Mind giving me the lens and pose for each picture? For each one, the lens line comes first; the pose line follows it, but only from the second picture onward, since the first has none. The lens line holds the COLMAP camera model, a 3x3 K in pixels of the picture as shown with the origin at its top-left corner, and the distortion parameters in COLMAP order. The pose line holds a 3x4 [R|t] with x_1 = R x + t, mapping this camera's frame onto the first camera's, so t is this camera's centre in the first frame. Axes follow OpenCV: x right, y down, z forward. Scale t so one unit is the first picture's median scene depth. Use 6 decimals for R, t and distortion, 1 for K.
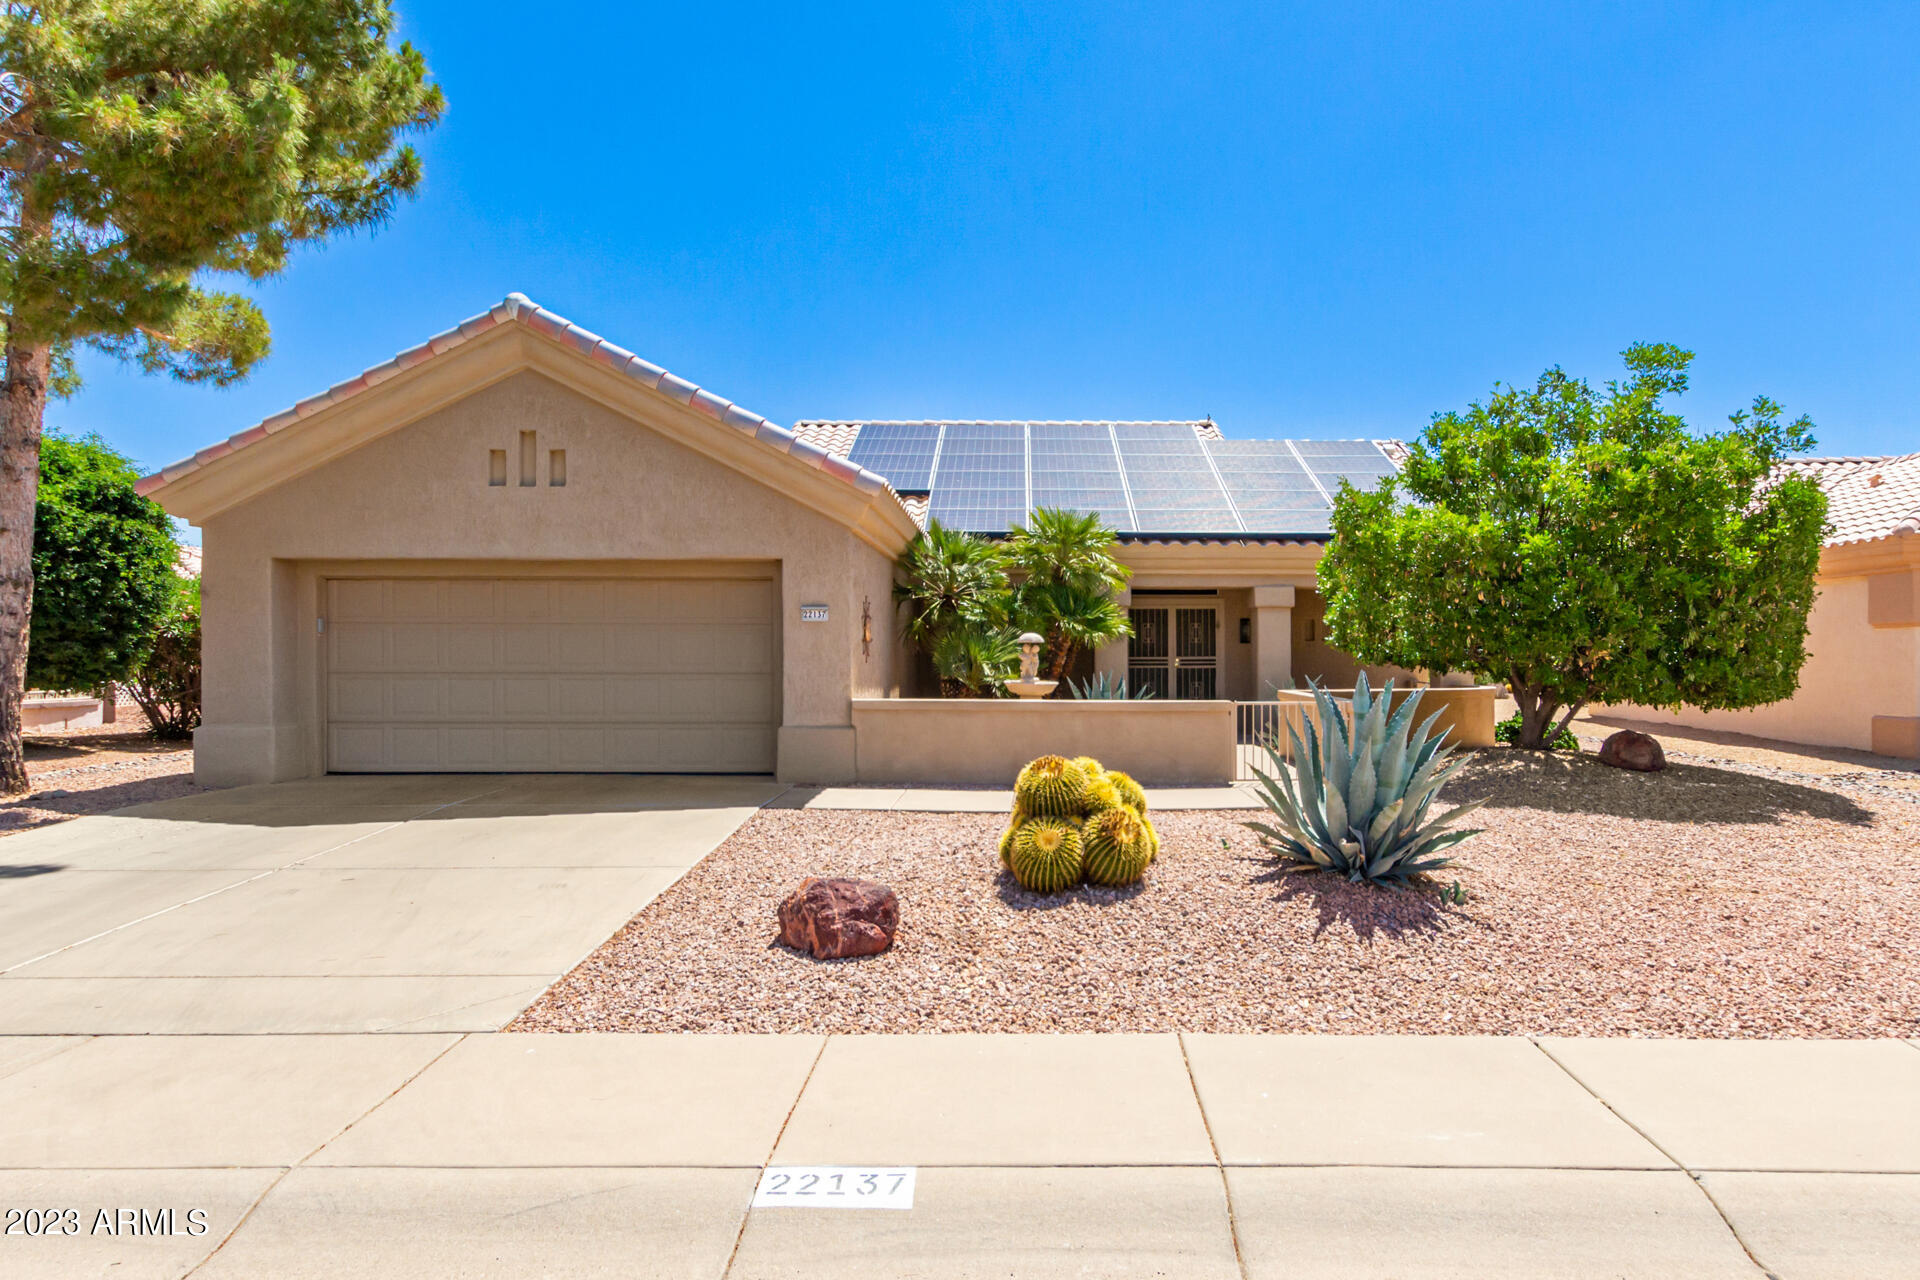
lens RADIAL K [[872.8, 0, 961.3], [0, 872.8, 658.0], [0, 0, 1]] dist [0.001625, -0.001556]
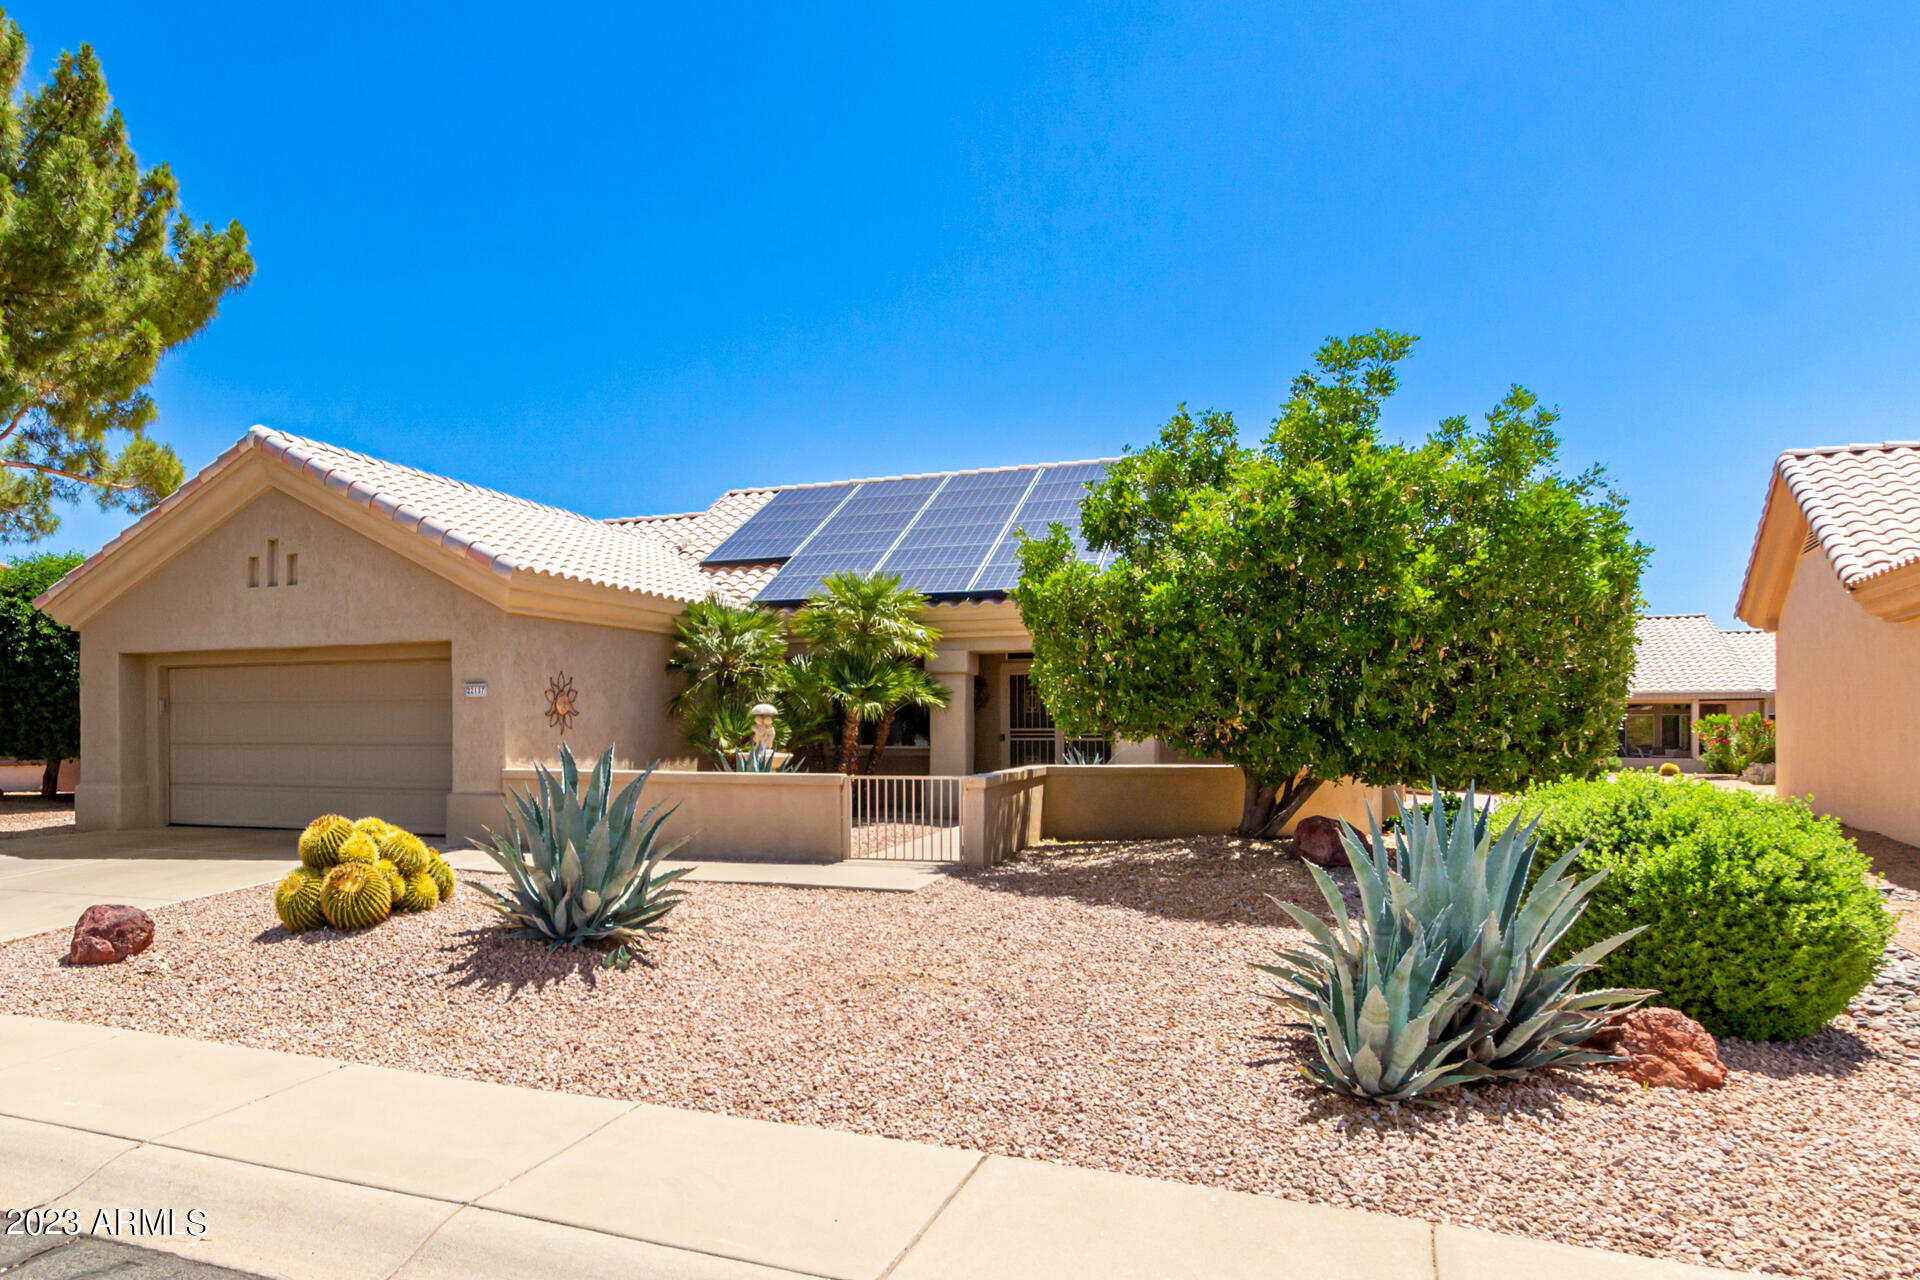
lens RADIAL K [[1003.8, 0, 959.9], [0, 1003.8, 730.7], [0, 0, 1]] dist [0.000157, 0.000374]
pose [[0.947122, -0.002890, -0.320861, 0.805507], [0.003021, 0.999995, -0.000088, 0.002055], [0.320860, -0.000886, 0.947126, 0.008507]]
